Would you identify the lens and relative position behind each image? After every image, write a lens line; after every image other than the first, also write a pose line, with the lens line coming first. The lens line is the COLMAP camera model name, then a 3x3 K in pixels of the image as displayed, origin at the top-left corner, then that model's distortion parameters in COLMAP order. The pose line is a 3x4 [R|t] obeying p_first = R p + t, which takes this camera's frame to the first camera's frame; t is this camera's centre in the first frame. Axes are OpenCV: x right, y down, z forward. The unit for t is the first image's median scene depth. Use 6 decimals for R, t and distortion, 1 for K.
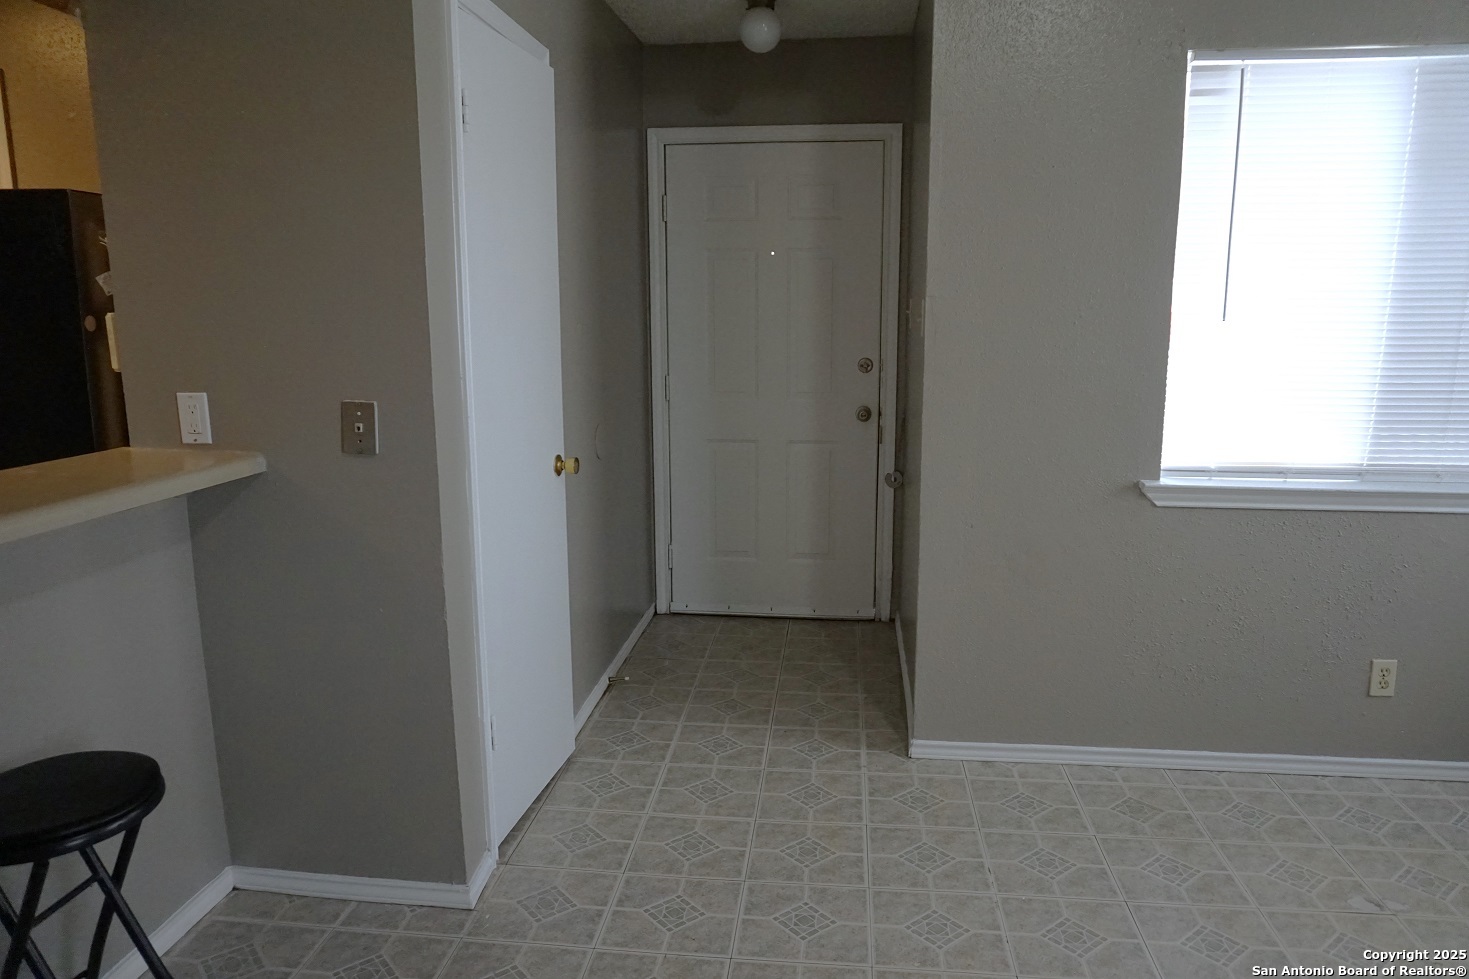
lens RADIAL K [[997.2, 0, 734.5], [0, 997.2, 489.5], [0, 0, 1]] dist [-0.064958, 0.051455]
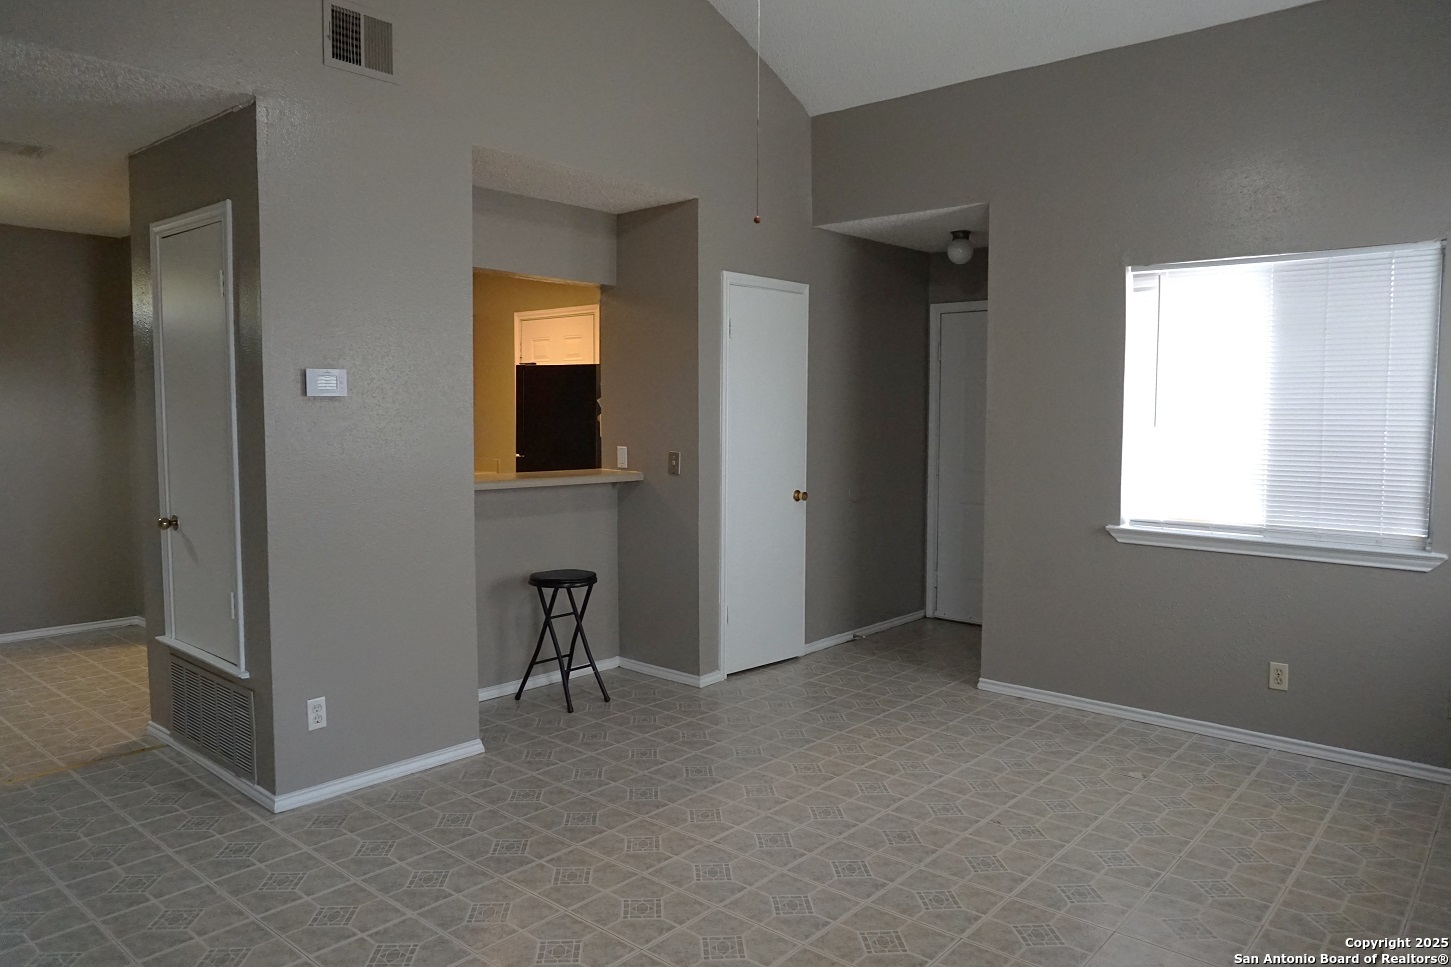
lens RADIAL K [[997.8, 0, 725.5], [0, 997.8, 483.5], [0, 0, 1]] dist [-0.033461, 0.001052]
pose [[0.824017, 0.050261, -0.564332, 0.811096], [-0.112509, 0.990737, -0.076044, 0.116592], [0.555282, 0.126154, 0.822038, -0.675613]]
